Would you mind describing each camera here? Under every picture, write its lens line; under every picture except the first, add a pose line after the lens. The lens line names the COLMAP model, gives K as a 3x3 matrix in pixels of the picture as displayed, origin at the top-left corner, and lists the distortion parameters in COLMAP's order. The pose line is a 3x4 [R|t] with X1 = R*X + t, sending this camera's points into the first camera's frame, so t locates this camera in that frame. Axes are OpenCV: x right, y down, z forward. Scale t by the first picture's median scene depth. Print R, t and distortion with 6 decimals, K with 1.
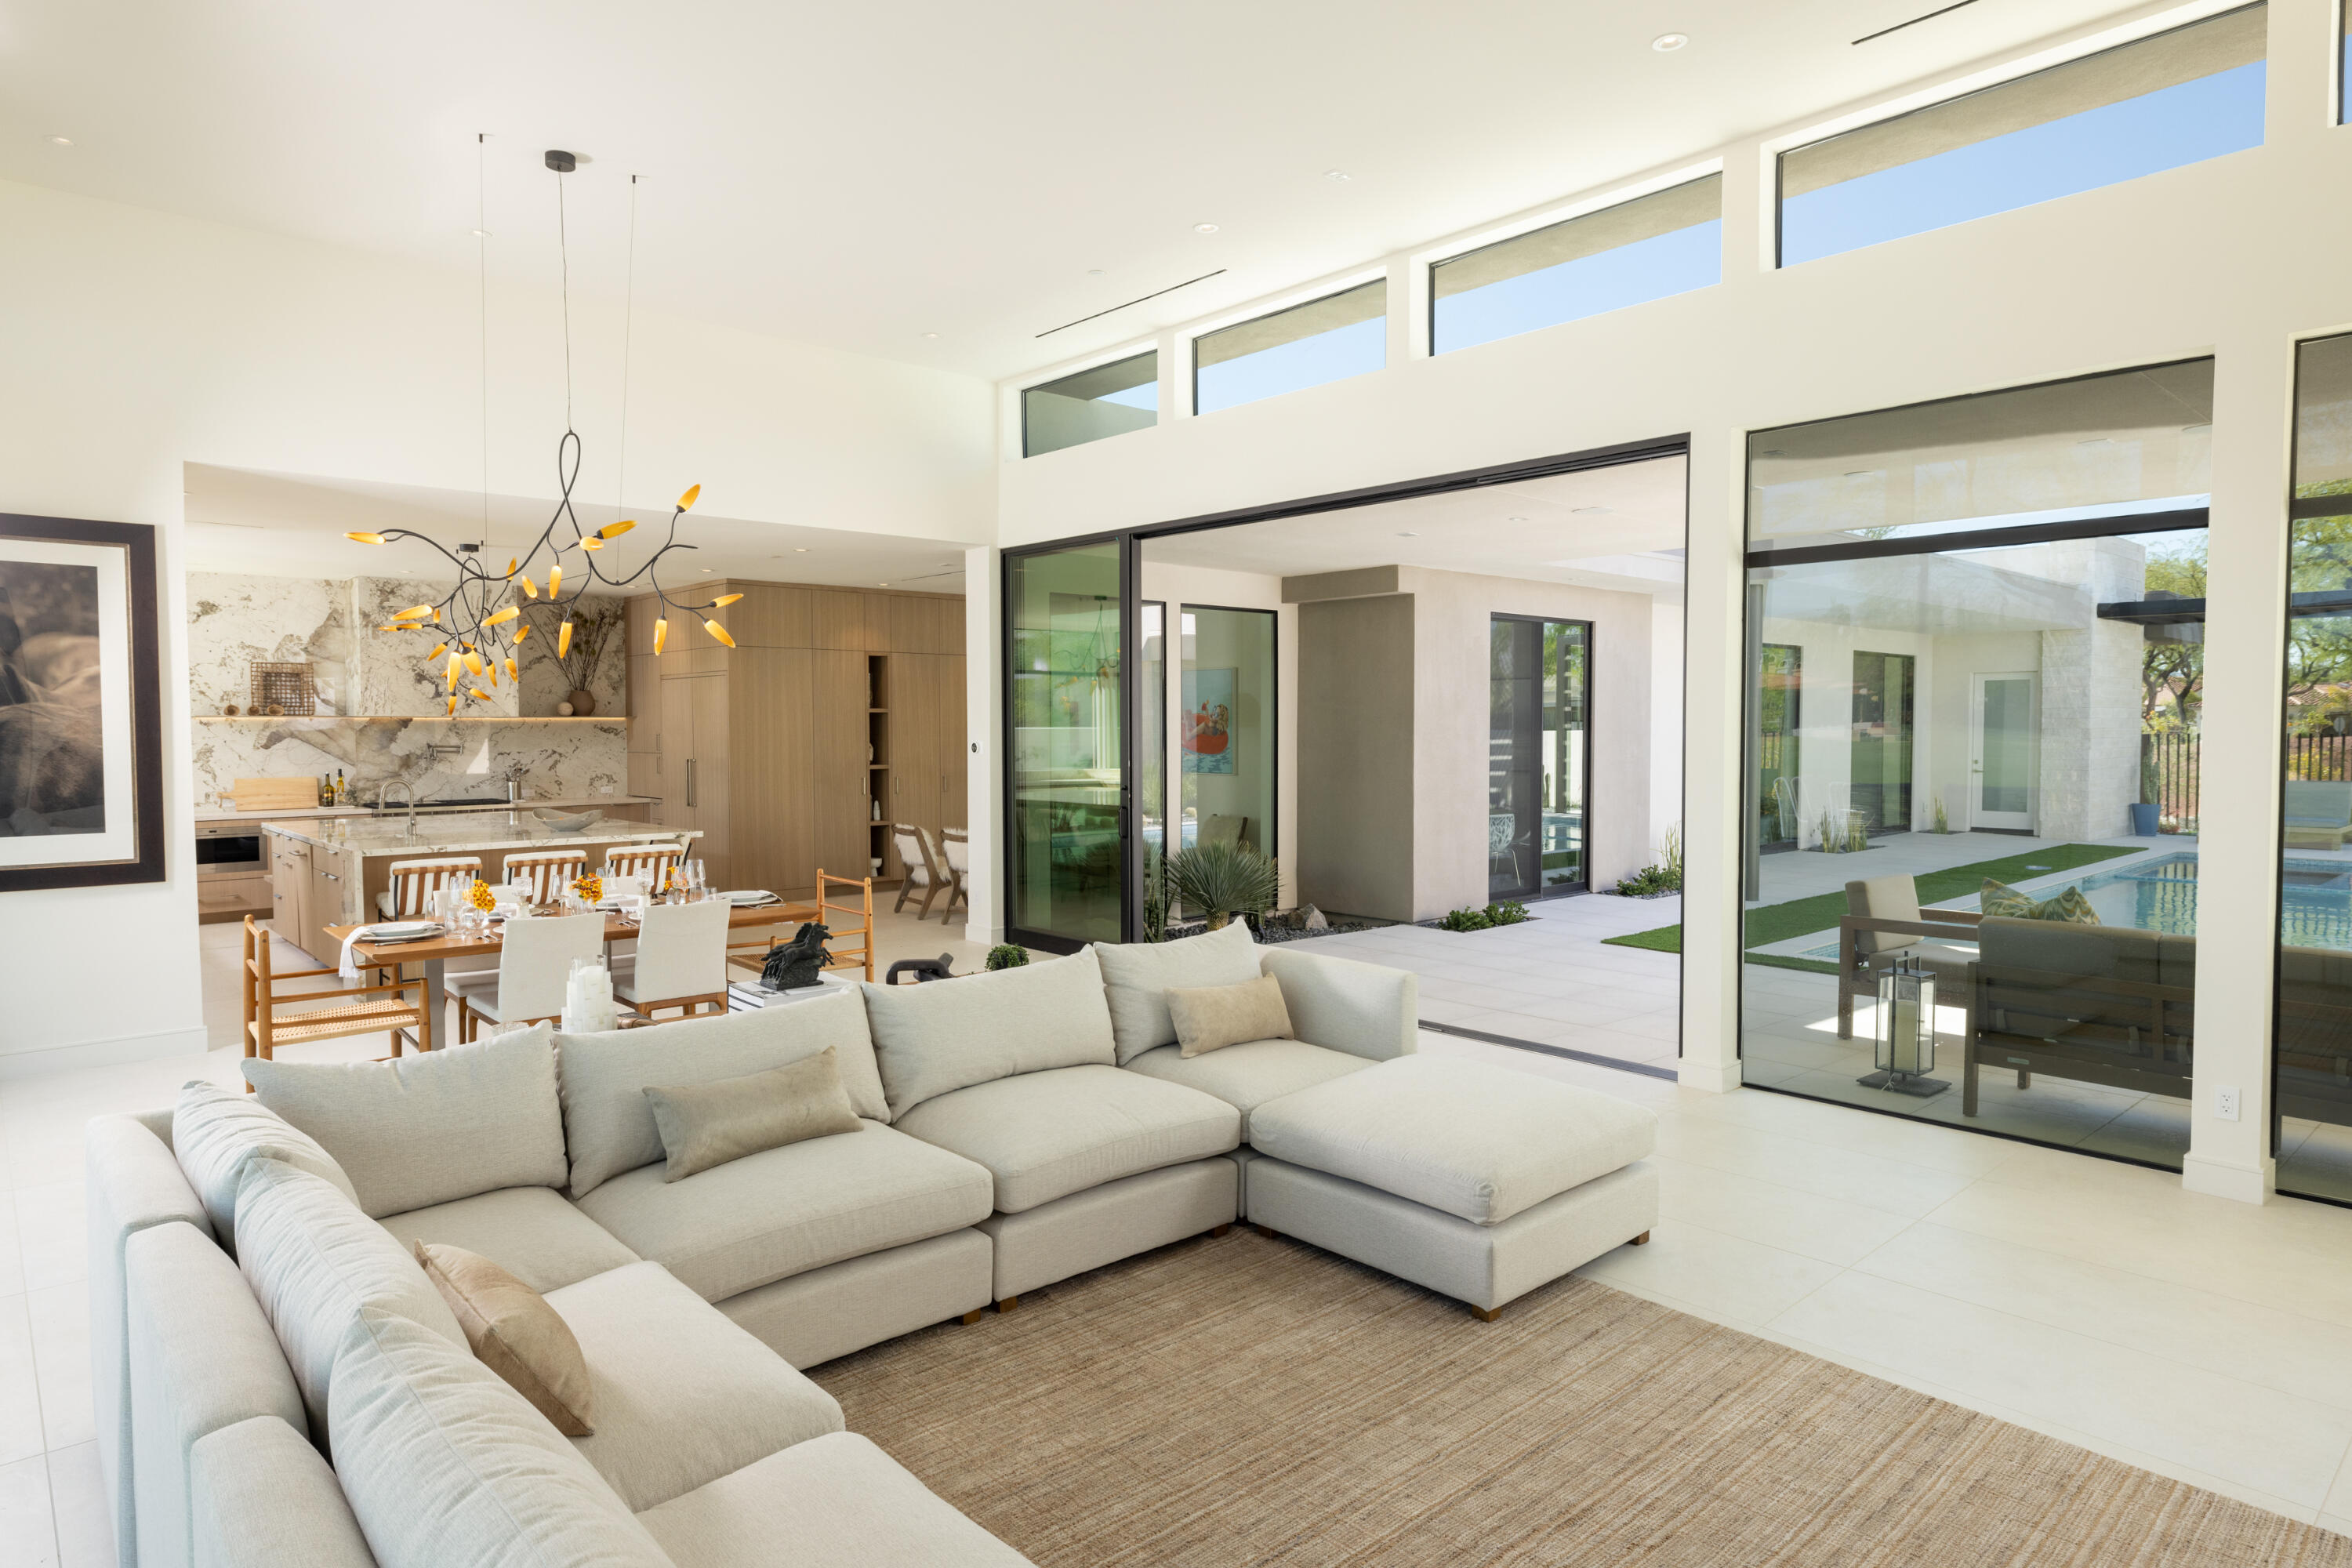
lens RADIAL K [[1344.5, 0, 1176.0], [0, 1344.5, 781.1], [0, 0, 1]] dist [-0.000076, -0.000006]
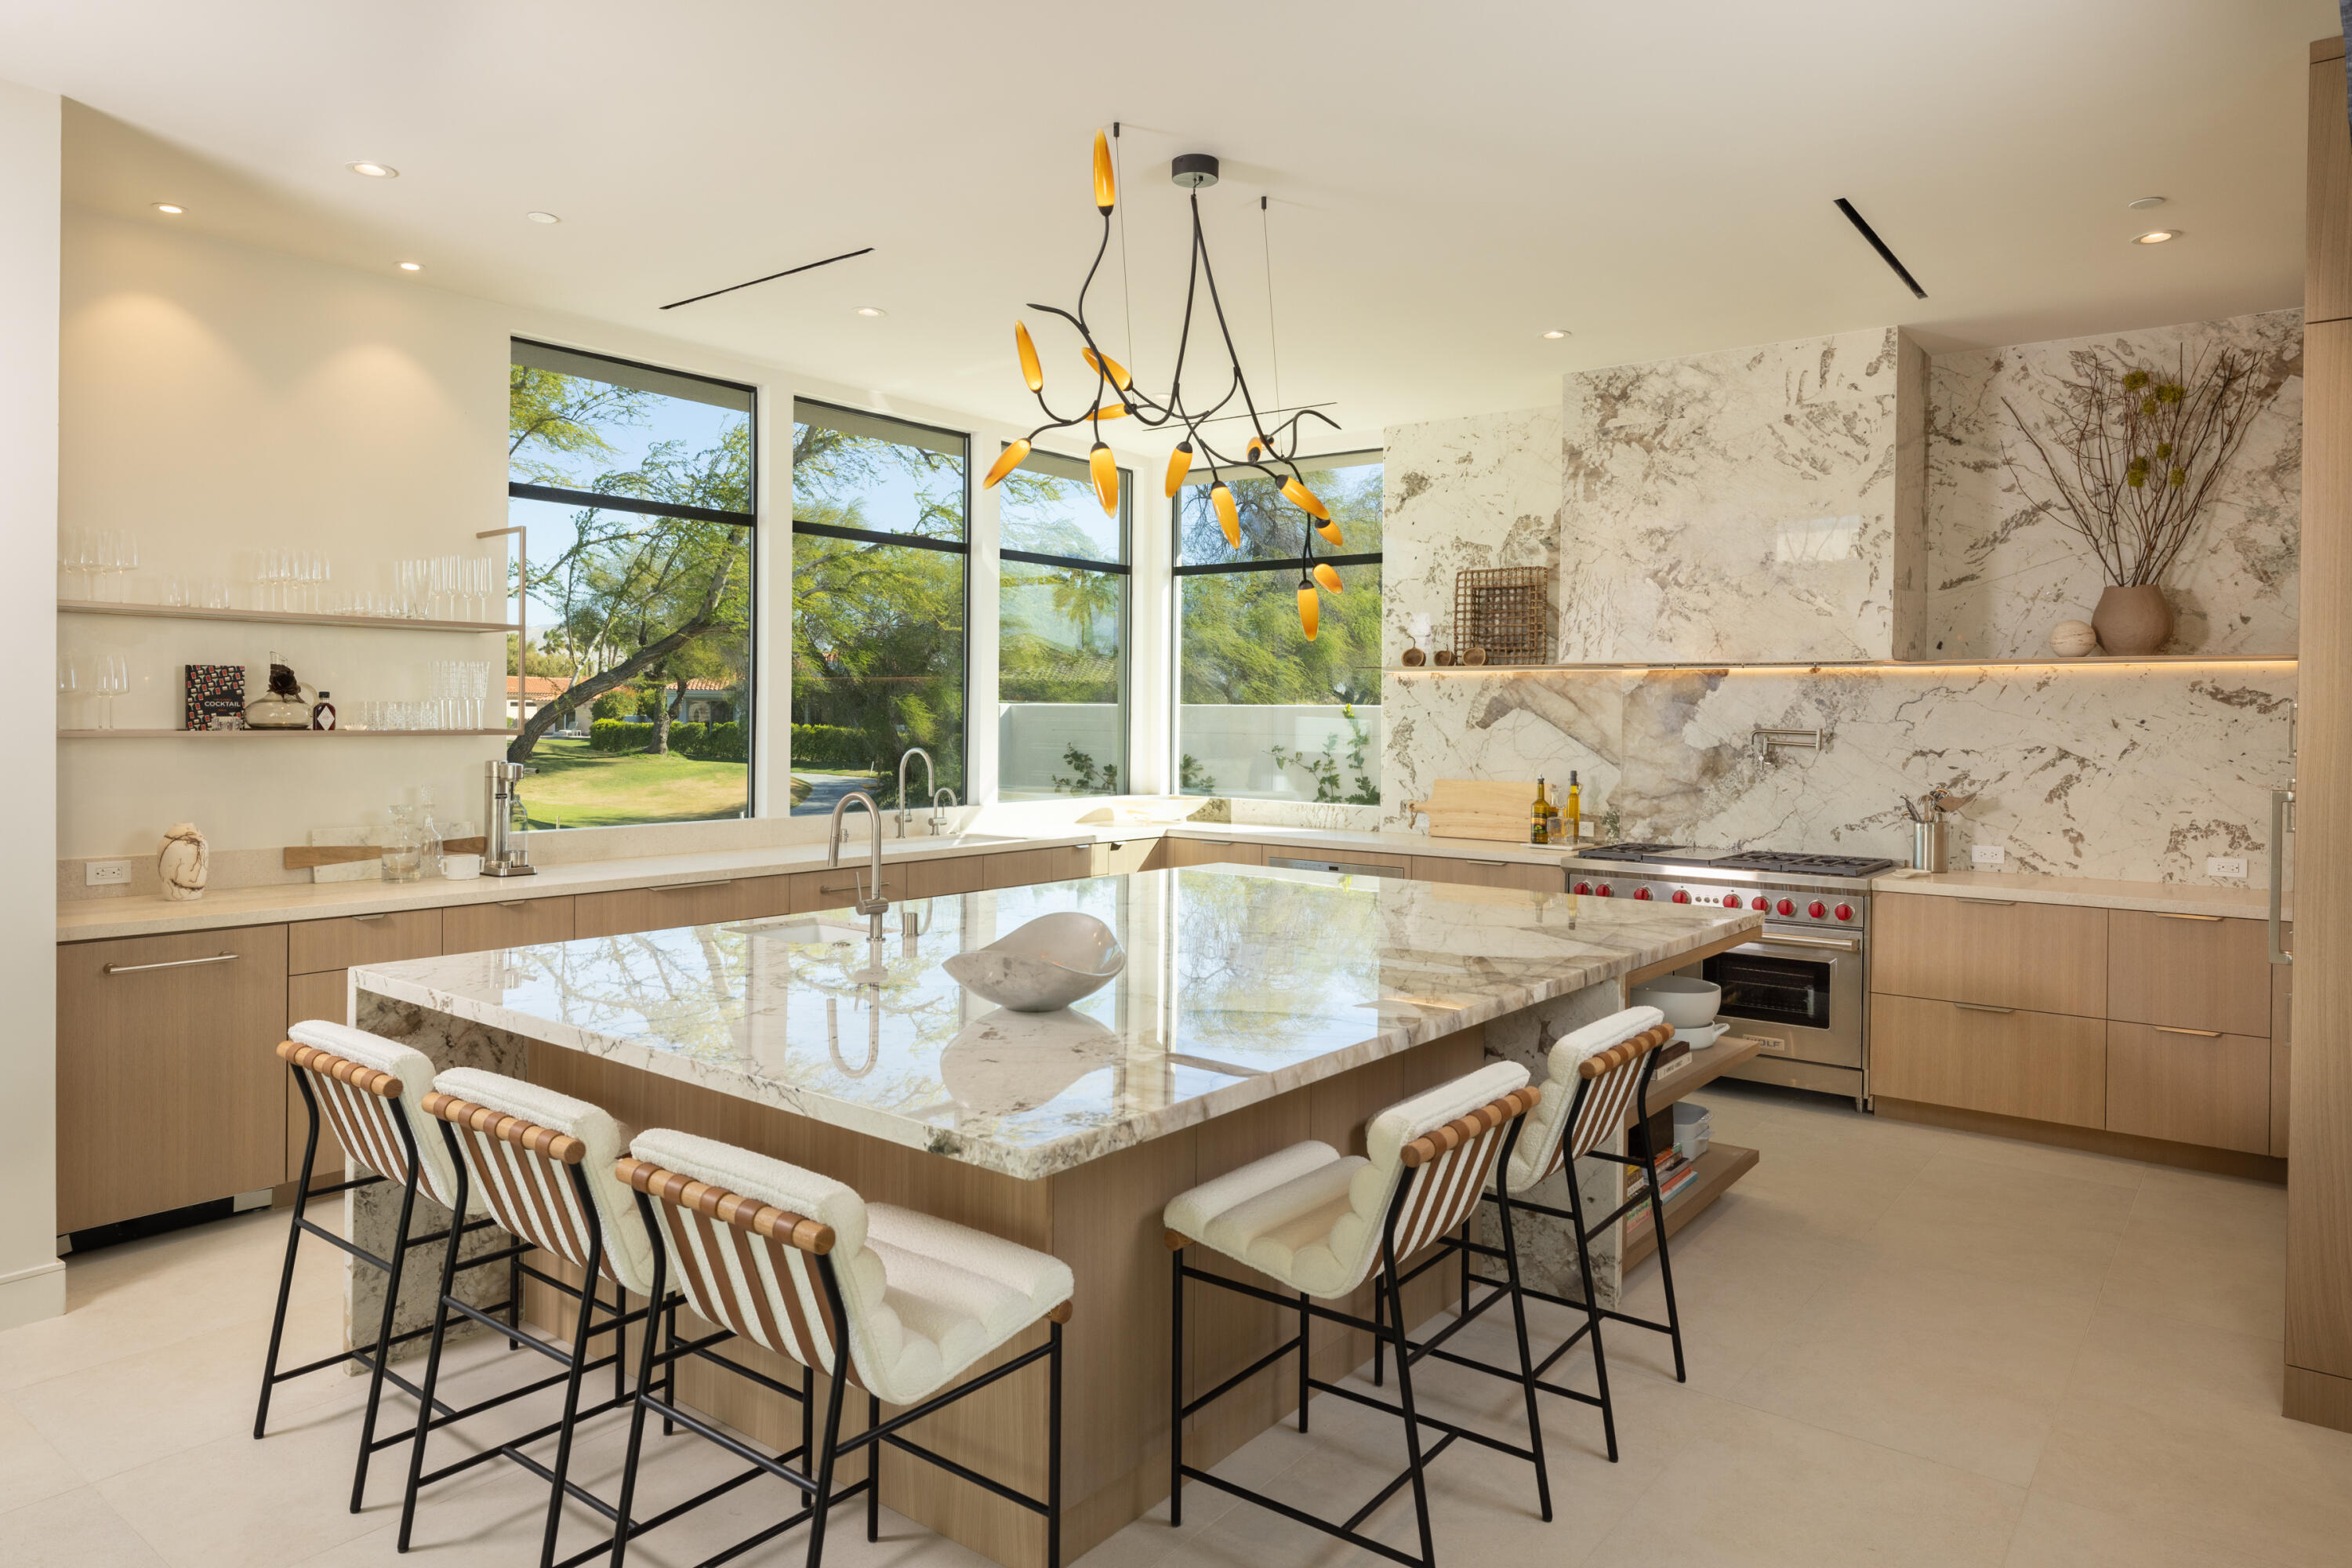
lens RADIAL K [[1444.3, 0, 1178.6], [0, 1444.3, 727.8], [0, 0, 1]] dist [0.003797, 0.001096]
pose [[0.178869, 0.014007, -0.983773, -0.112790], [-0.051263, 0.998673, 0.004898, -0.019744], [0.982536, 0.049555, 0.179350, 0.739847]]
